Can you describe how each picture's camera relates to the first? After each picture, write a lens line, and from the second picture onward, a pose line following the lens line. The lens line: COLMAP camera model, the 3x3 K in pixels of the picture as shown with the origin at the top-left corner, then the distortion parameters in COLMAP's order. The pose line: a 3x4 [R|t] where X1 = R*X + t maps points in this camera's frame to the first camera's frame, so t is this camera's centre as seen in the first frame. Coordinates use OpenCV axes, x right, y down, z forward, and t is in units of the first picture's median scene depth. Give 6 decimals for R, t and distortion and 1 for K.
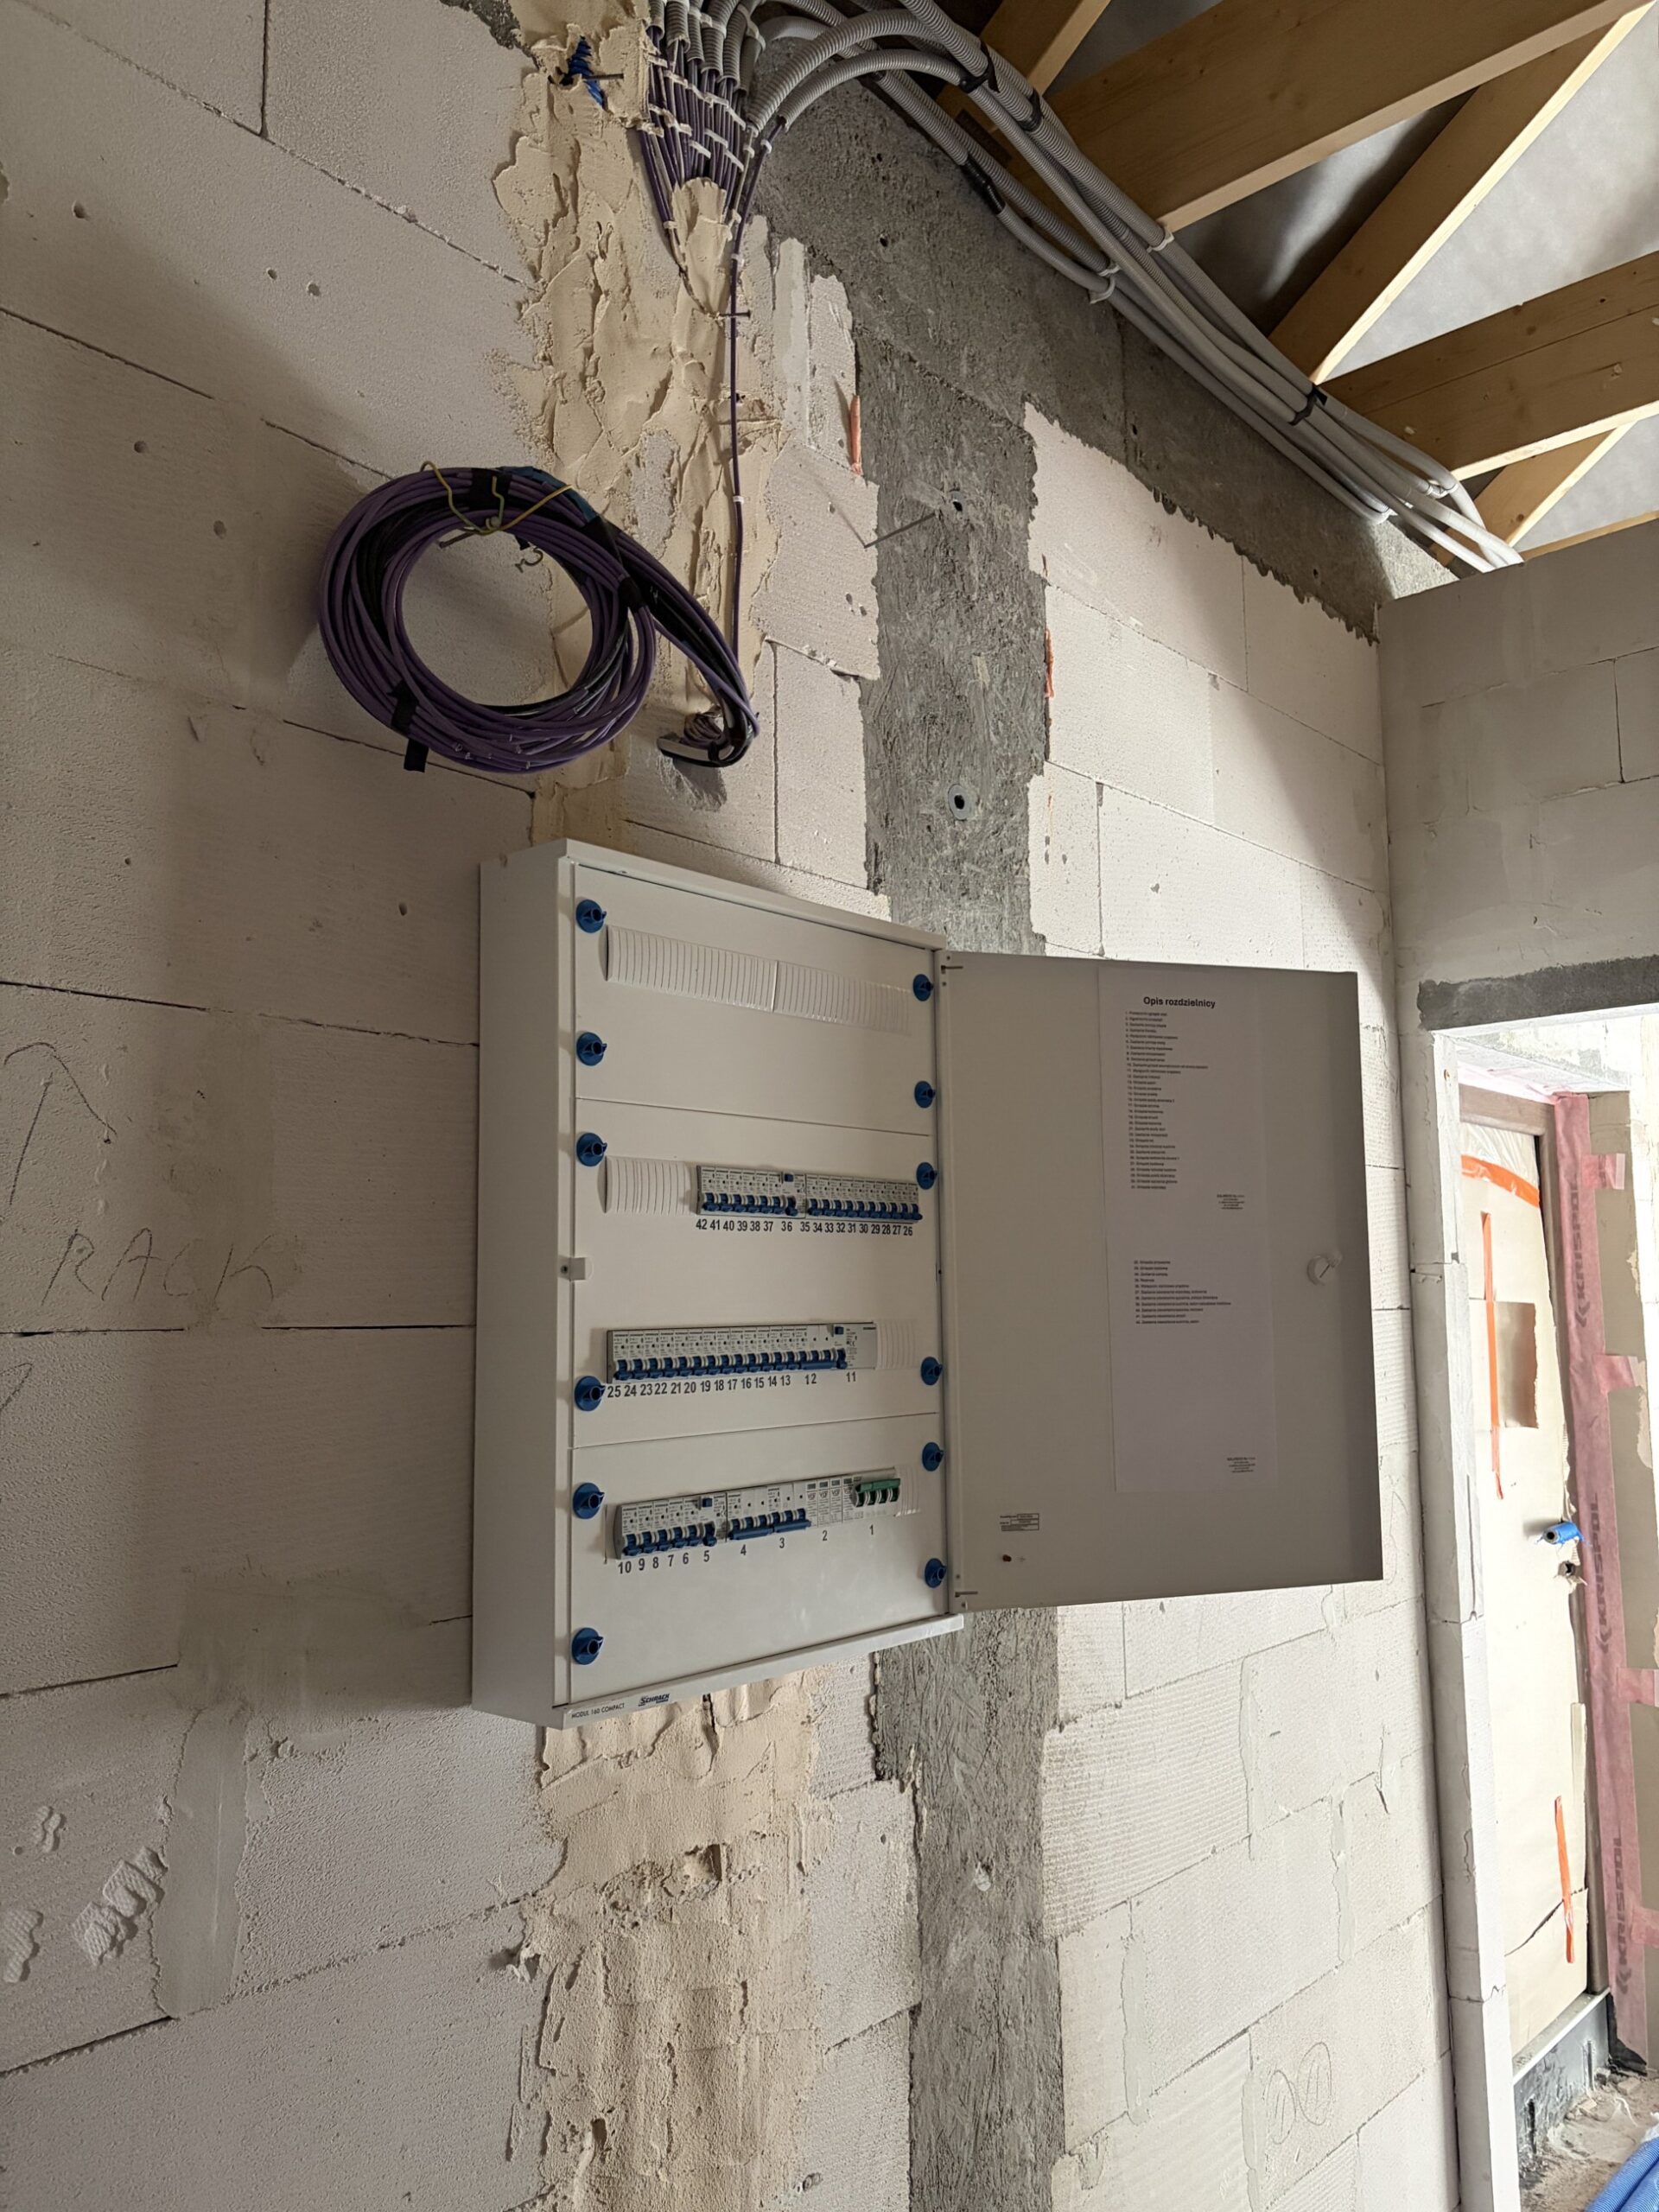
lens RADIAL K [[1701.0, 0, 845.2], [0, 1701.0, 1107.1], [0, 0, 1]] dist [0.041007, -0.045651]
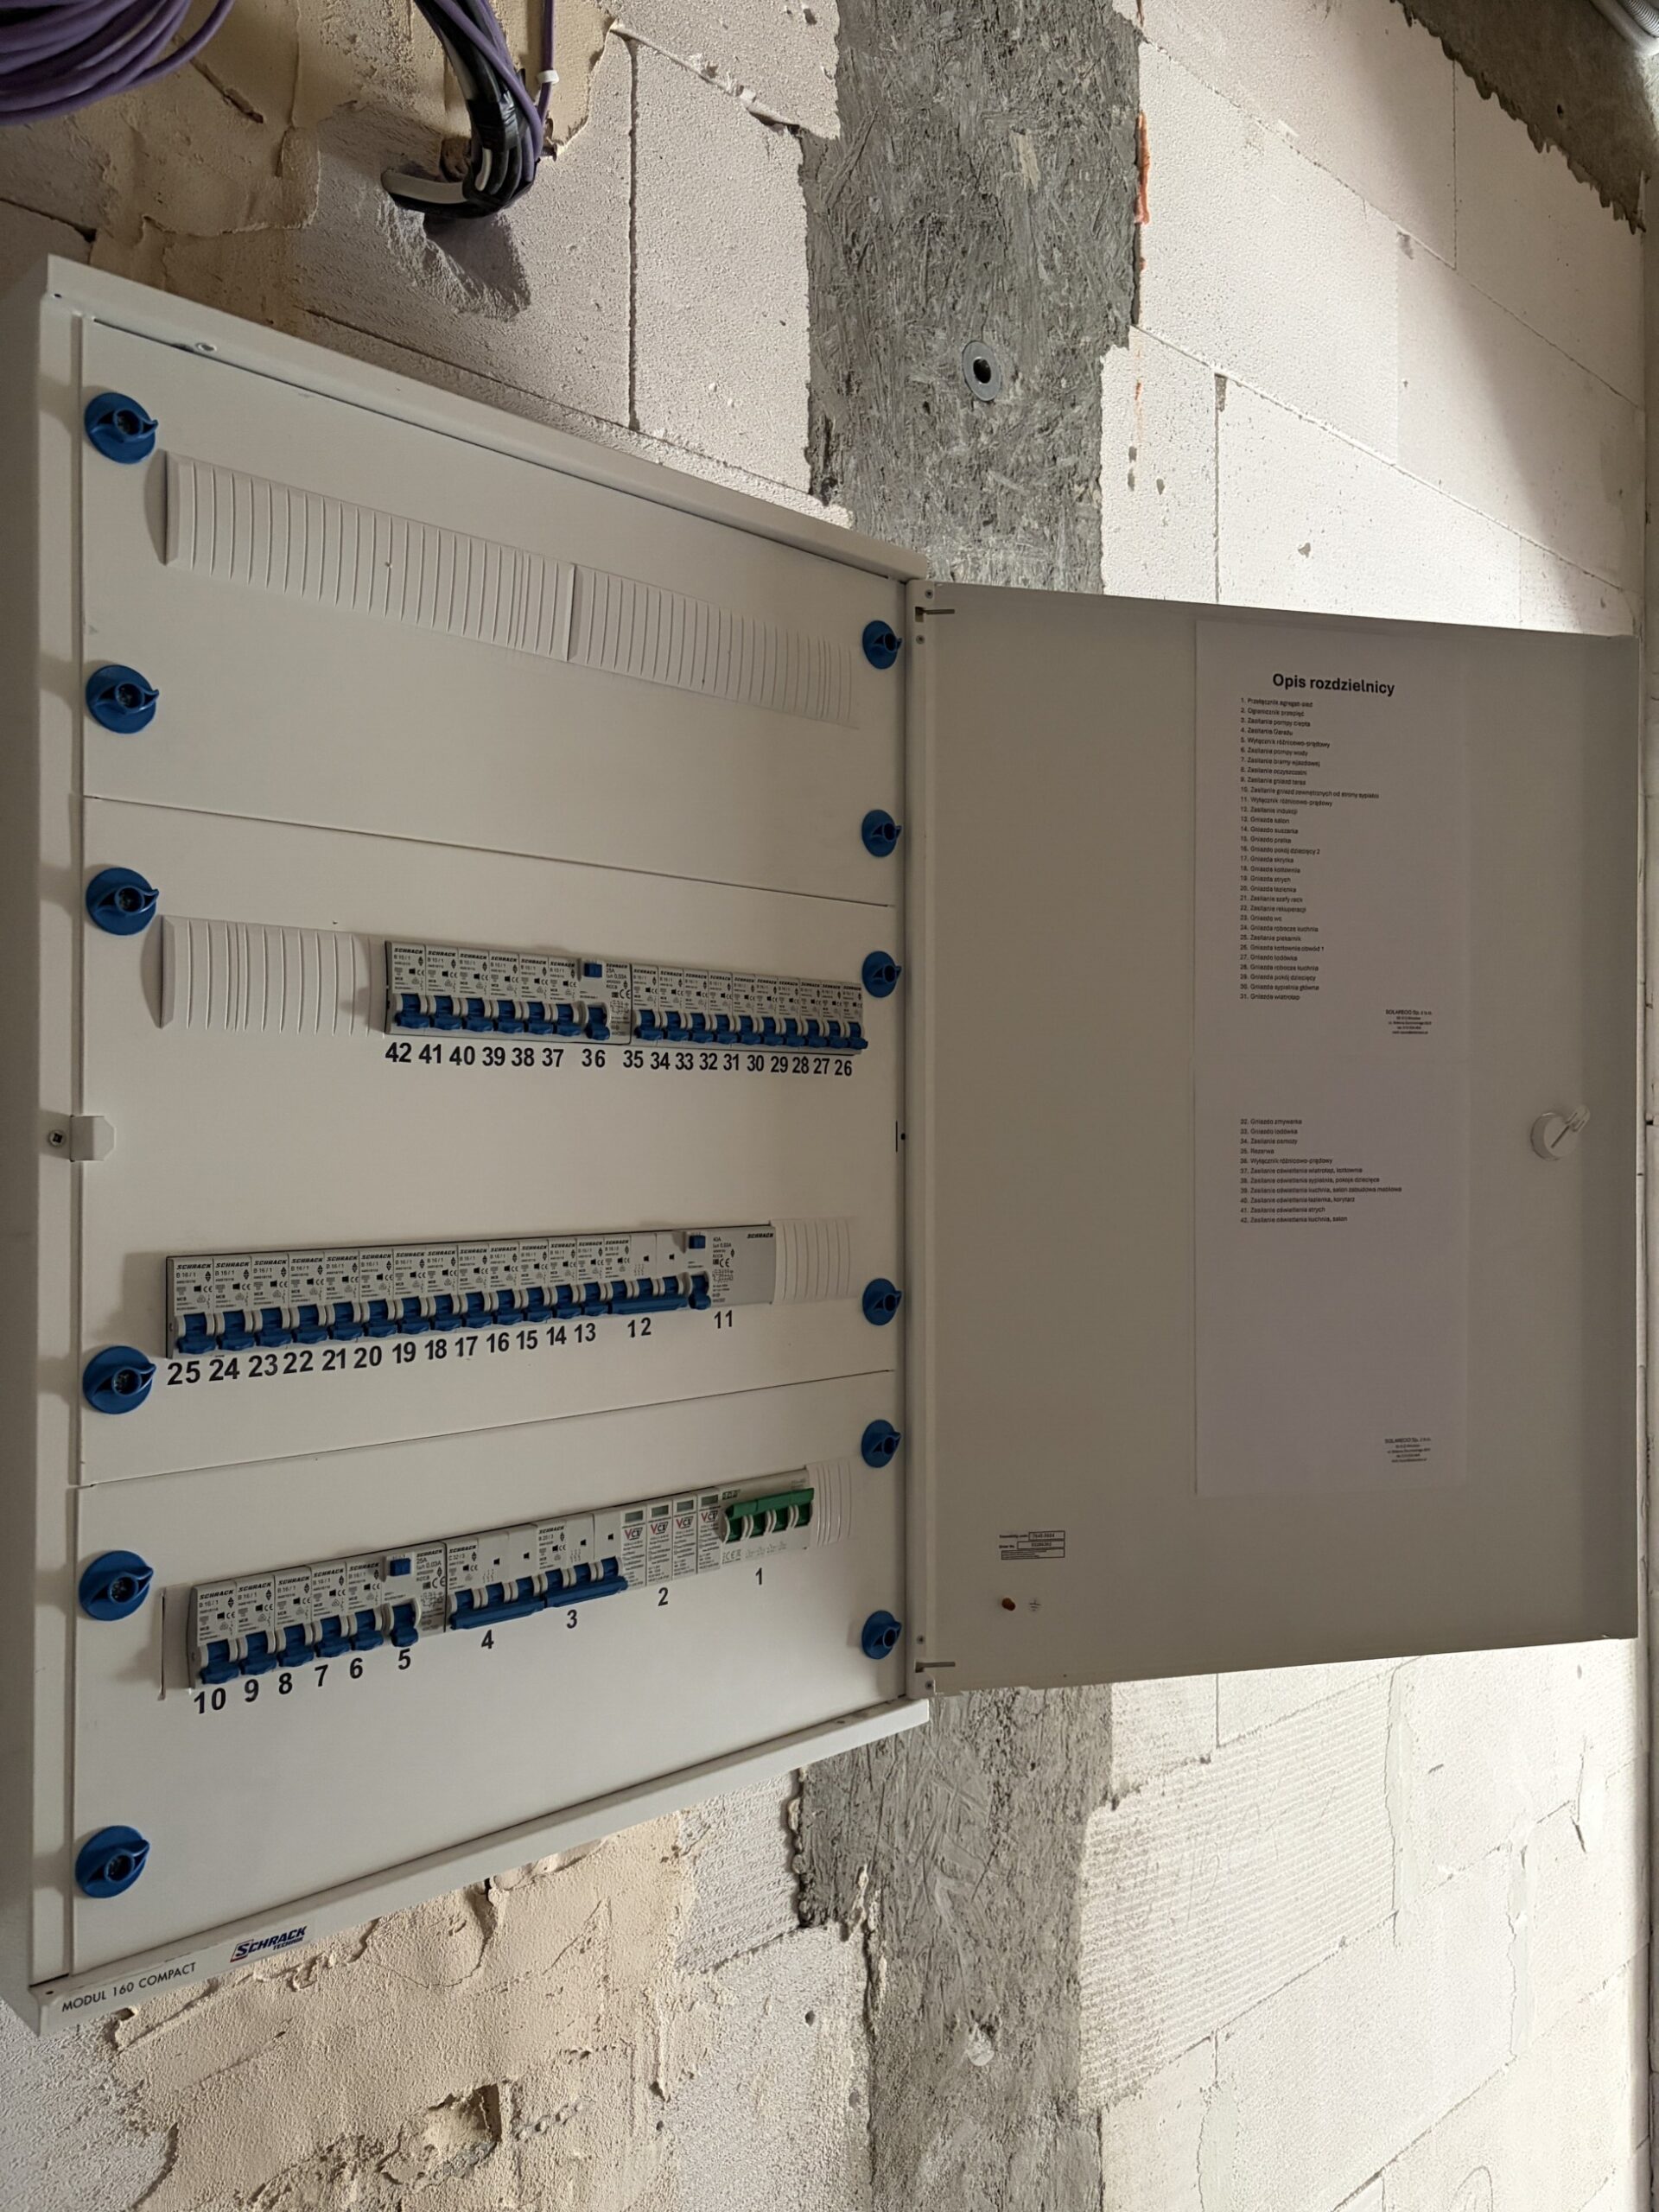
lens RADIAL K [[1701.0, 0, 818.5], [0, 1701.0, 1107.5], [0, 0, 1]] dist [0.041007, -0.045651]
pose [[0.995224, 0.013751, -0.096642, 0.084627], [-0.003789, 0.994725, 0.102510, 0.026745], [0.097542, -0.101654, 0.990026, 0.415239]]
